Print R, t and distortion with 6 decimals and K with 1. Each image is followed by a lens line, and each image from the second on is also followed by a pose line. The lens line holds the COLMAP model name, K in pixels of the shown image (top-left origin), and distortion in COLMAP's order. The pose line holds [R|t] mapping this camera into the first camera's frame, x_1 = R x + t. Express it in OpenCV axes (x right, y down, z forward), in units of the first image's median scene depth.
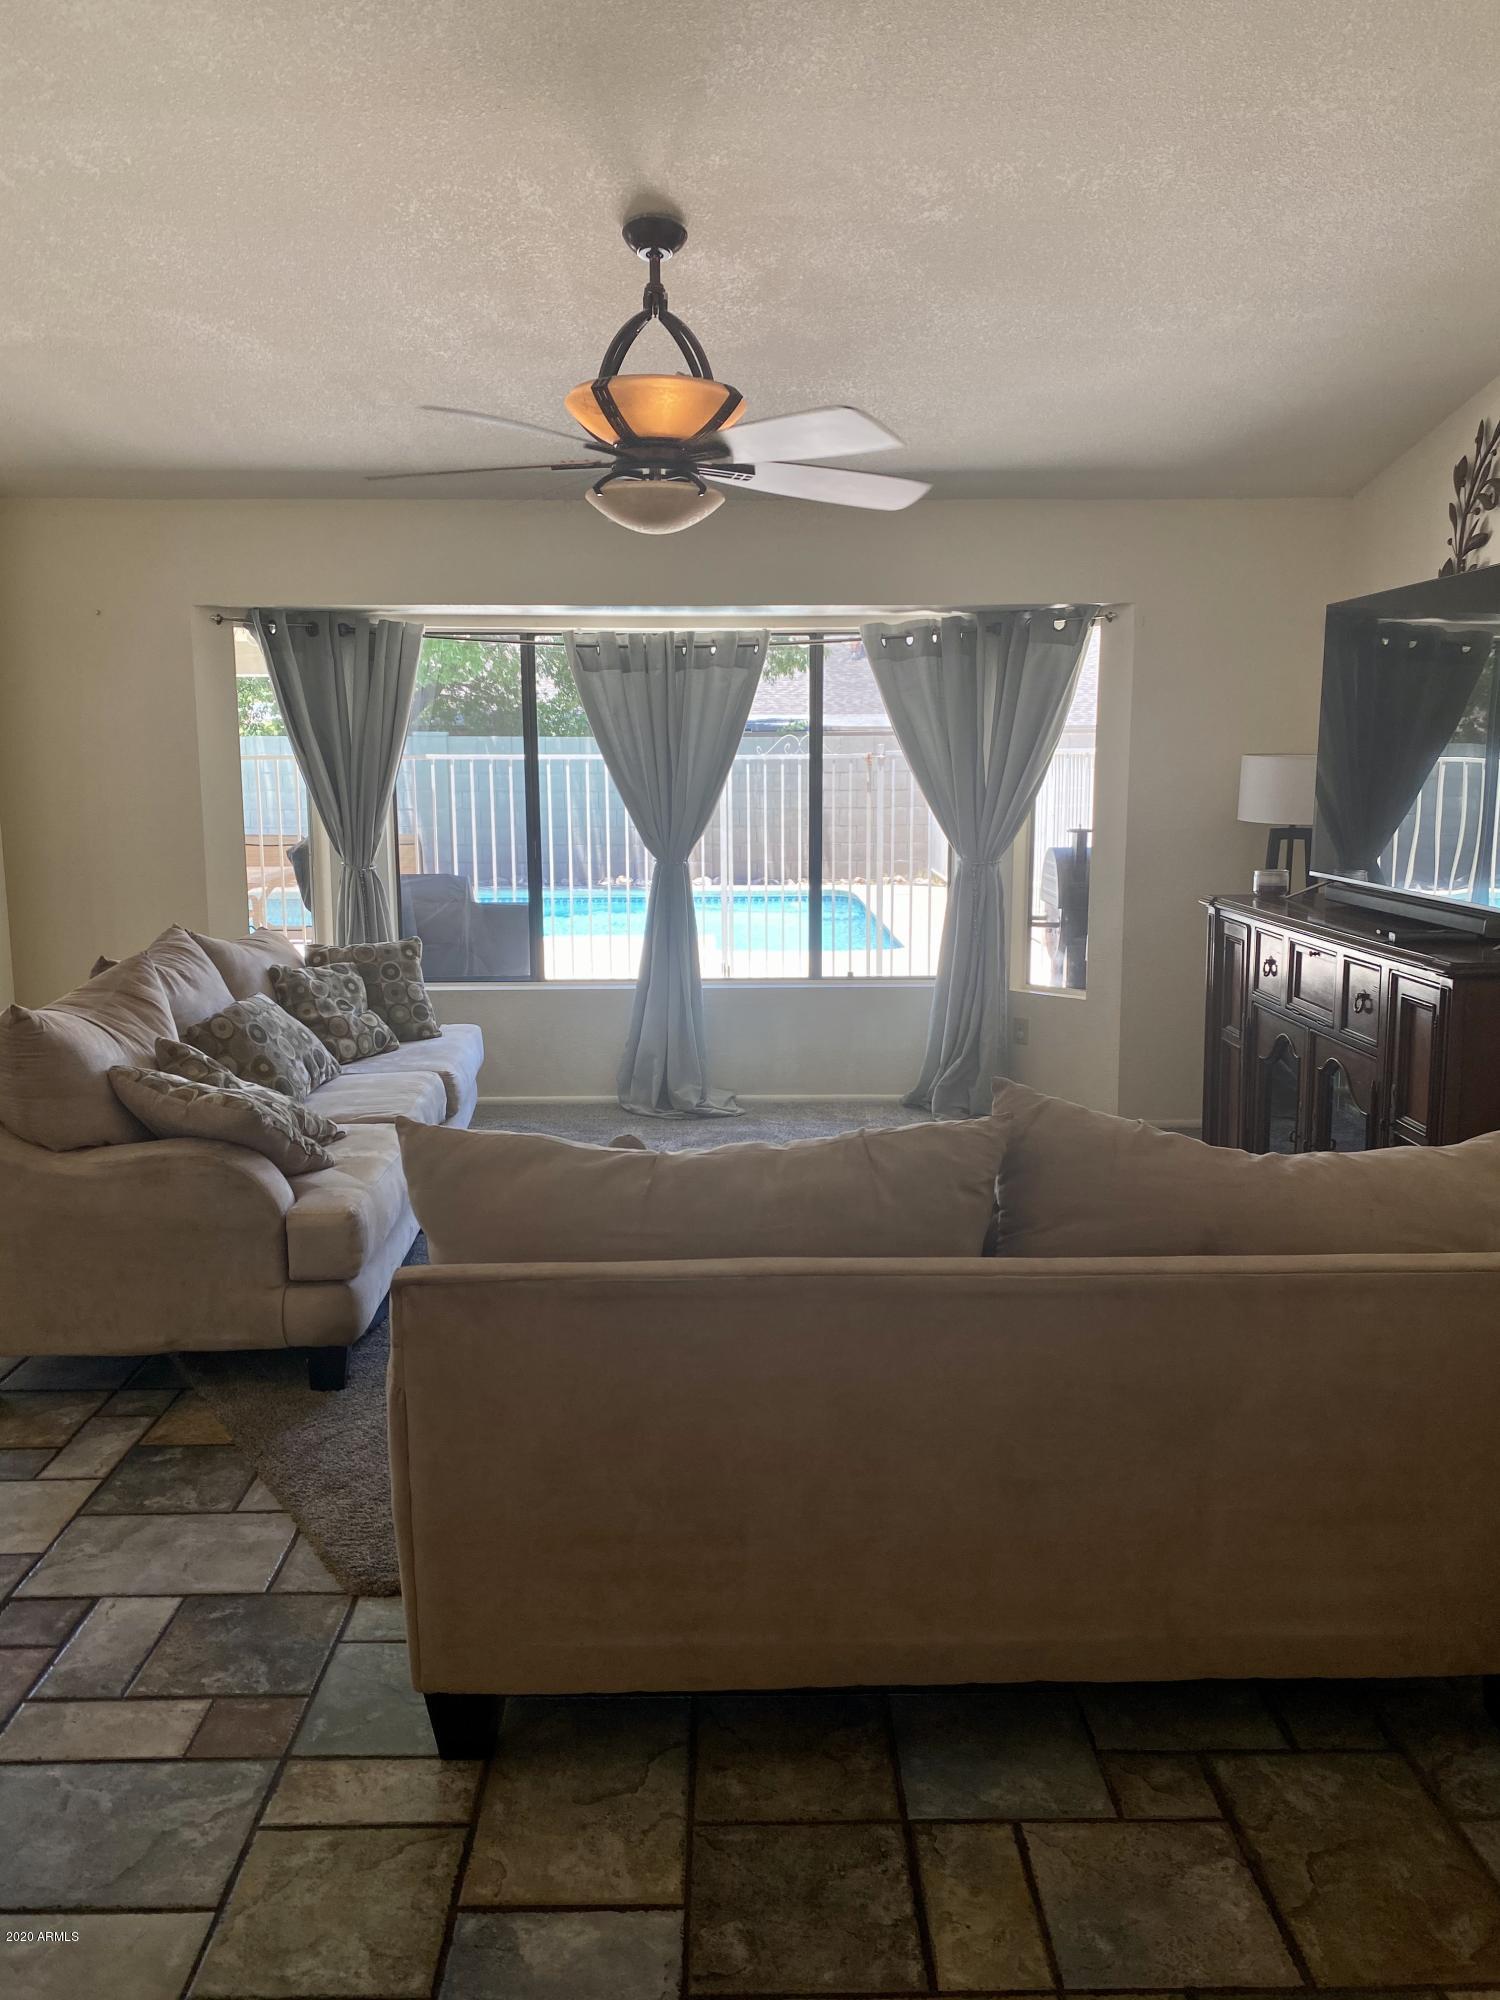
lens RADIAL K [[1532.6, 0, 749.3], [0, 1532.6, 996.6], [0, 0, 1]] dist [0.016511, -0.017631]
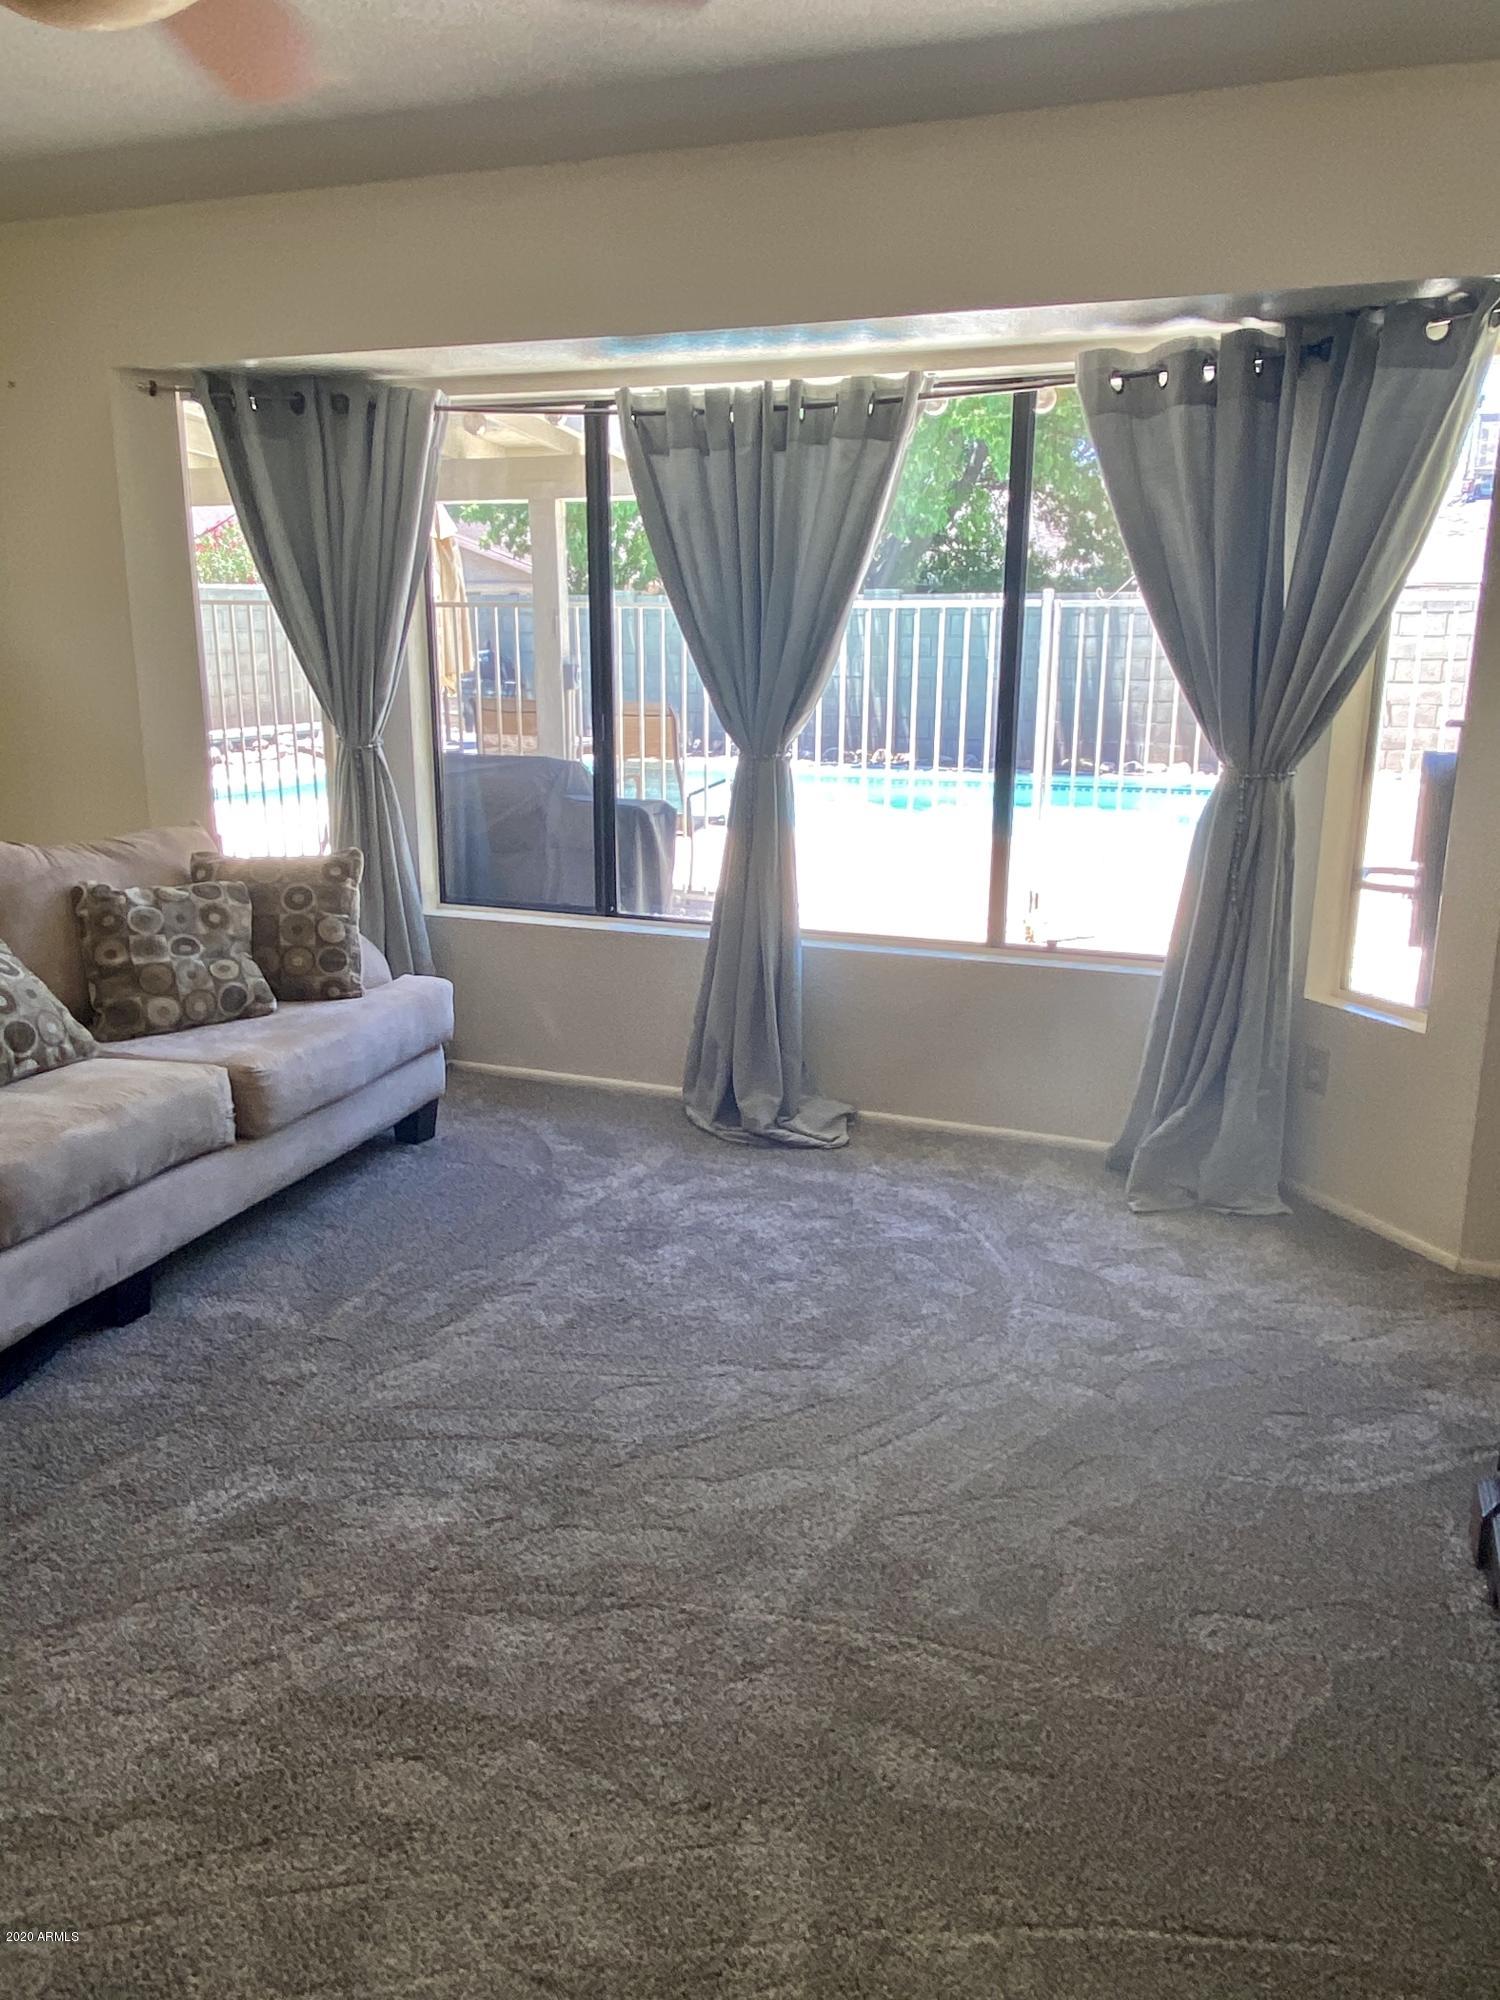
lens RADIAL K [[1559.1, 0, 752.3], [0, 1559.1, 1010.2], [0, 0, 1]] dist [0.028835, -0.010165]
pose [[0.928100, 0.096117, -0.359711, 0.198385], [-0.065395, 0.993167, 0.096654, -0.043815], [0.366543, -0.066182, 0.928044, 0.383381]]
